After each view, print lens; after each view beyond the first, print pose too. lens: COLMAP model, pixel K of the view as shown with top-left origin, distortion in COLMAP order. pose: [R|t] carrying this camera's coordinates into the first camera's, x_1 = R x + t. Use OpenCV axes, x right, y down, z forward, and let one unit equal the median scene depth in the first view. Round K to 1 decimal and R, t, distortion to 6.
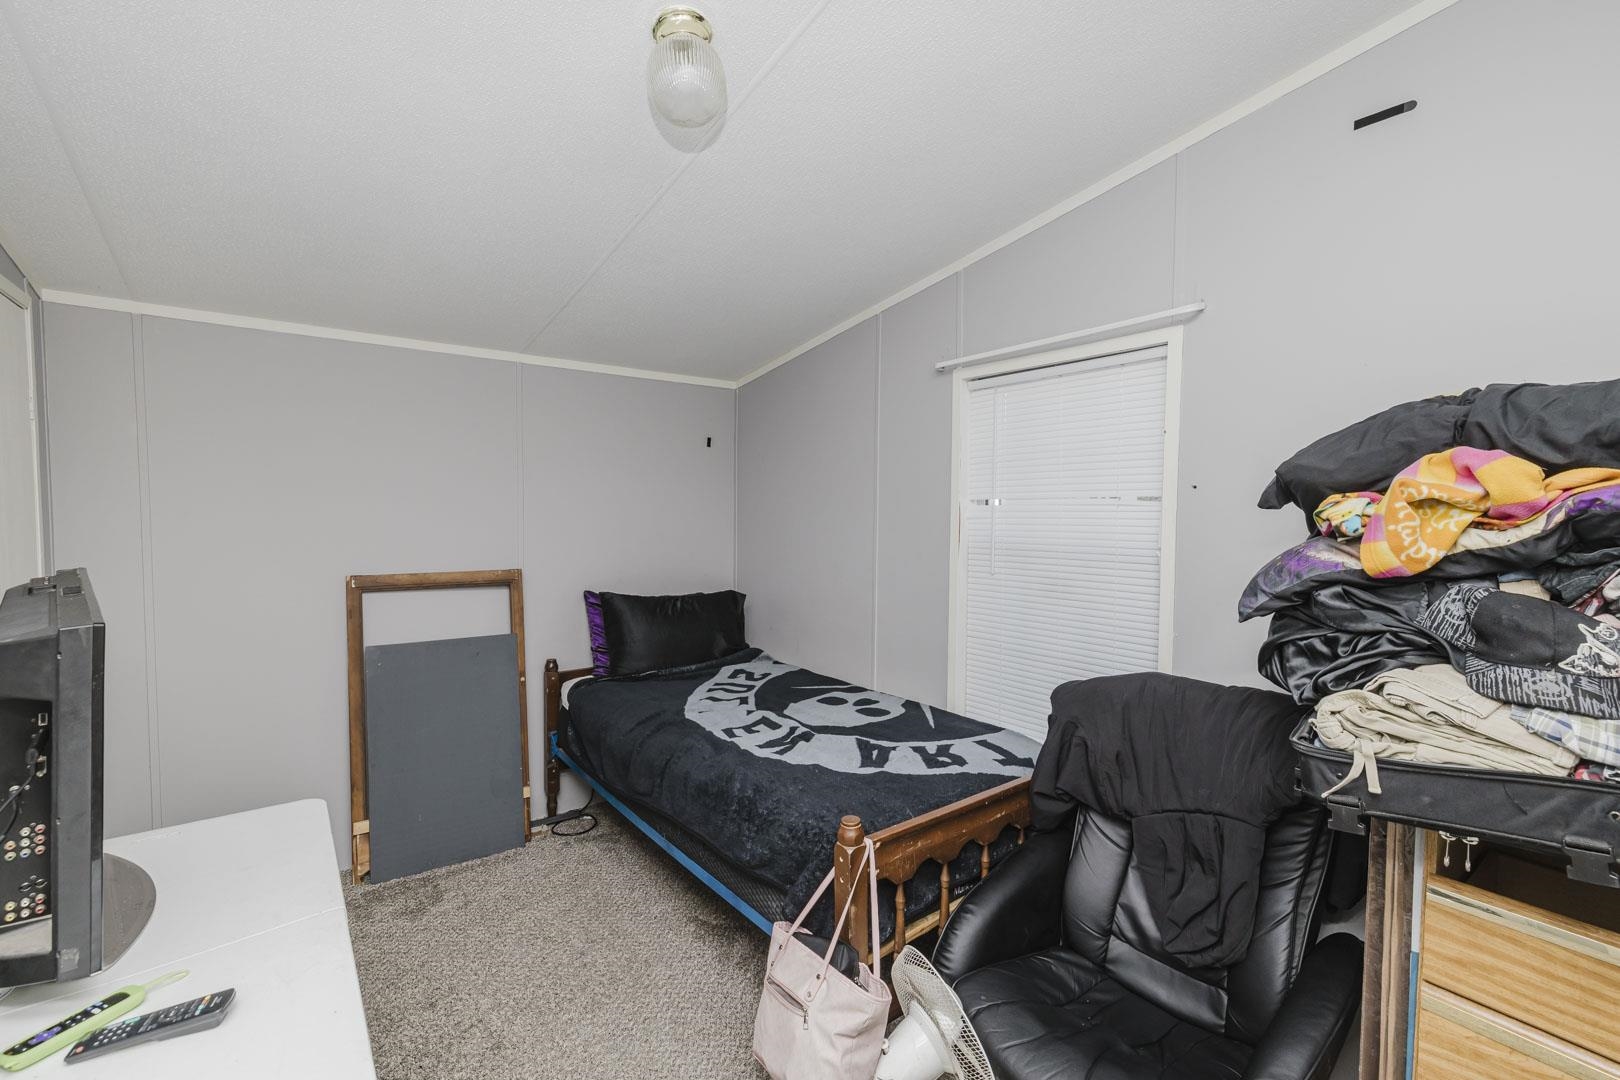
lens RADIAL K [[684.3, 0, 808.4], [0, 684.3, 537.3], [0, 0, 1]] dist [-0.002729, -0.000379]
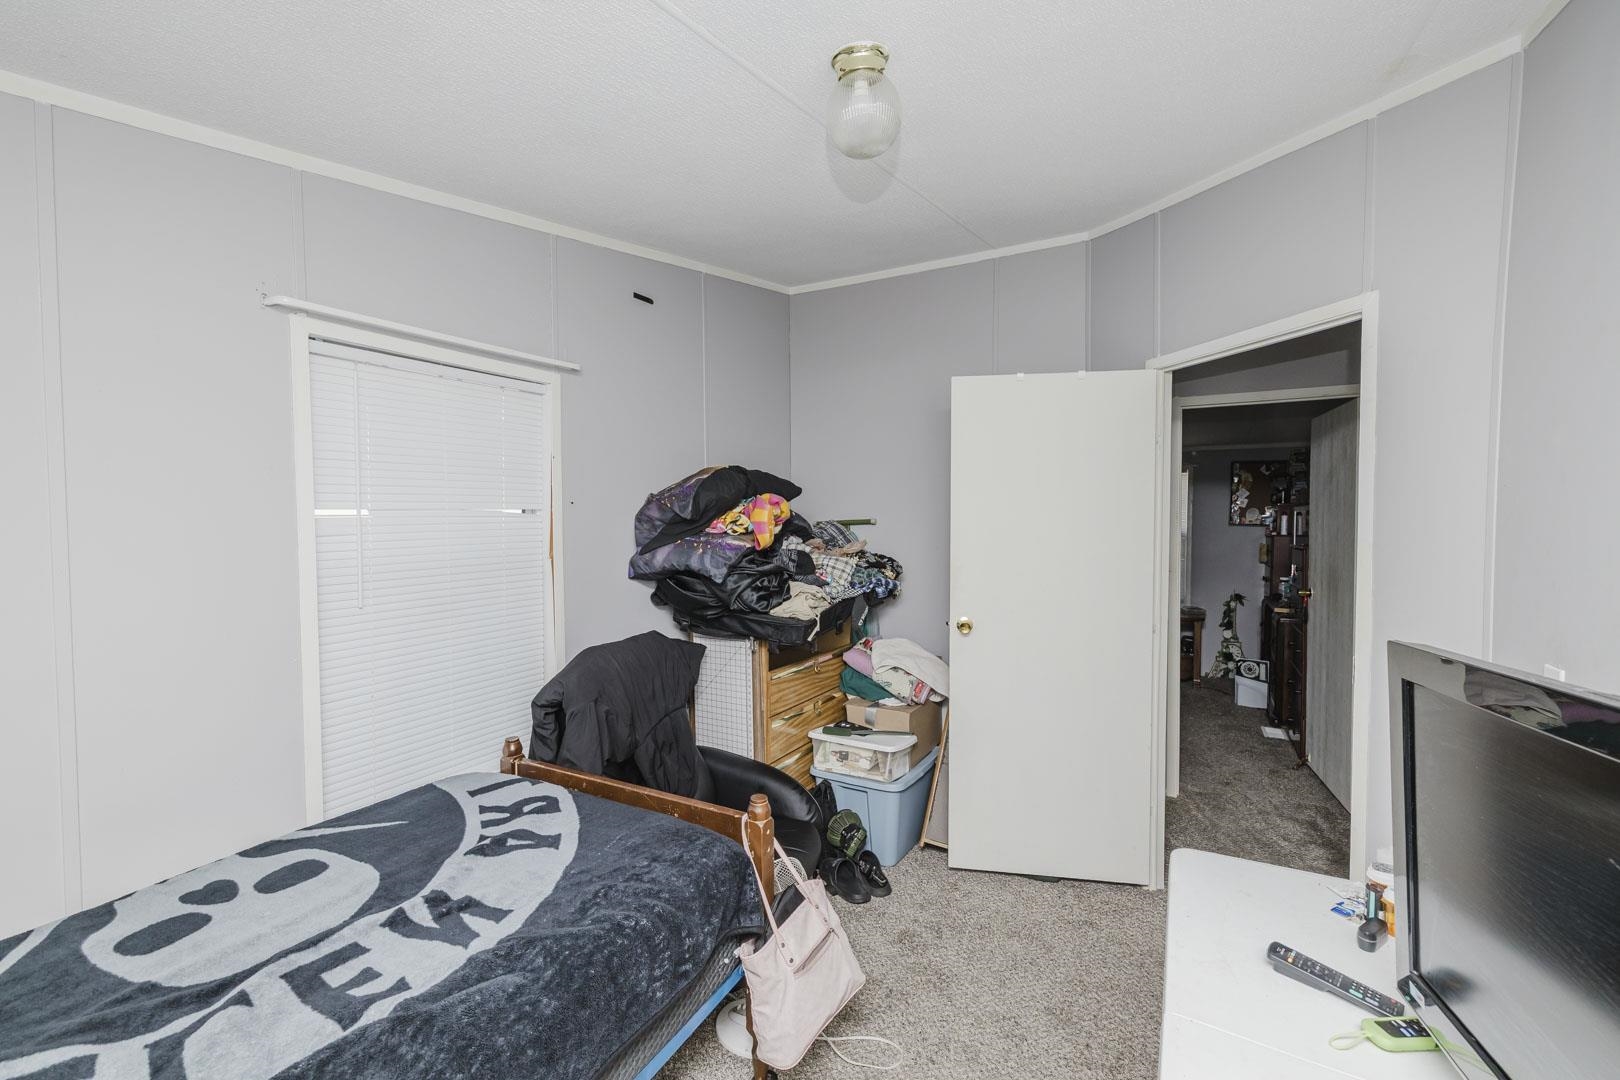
lens RADIAL K [[684.3, 0, 805.3], [0, 684.3, 543.2], [0, 0, 1]] dist [-0.002729, -0.000379]
pose [[-0.397254, -0.037099, 0.916959, -0.687683], [0.040180, 0.997521, 0.057765, -0.045989], [-0.916829, 0.059791, -0.394779, 0.941043]]
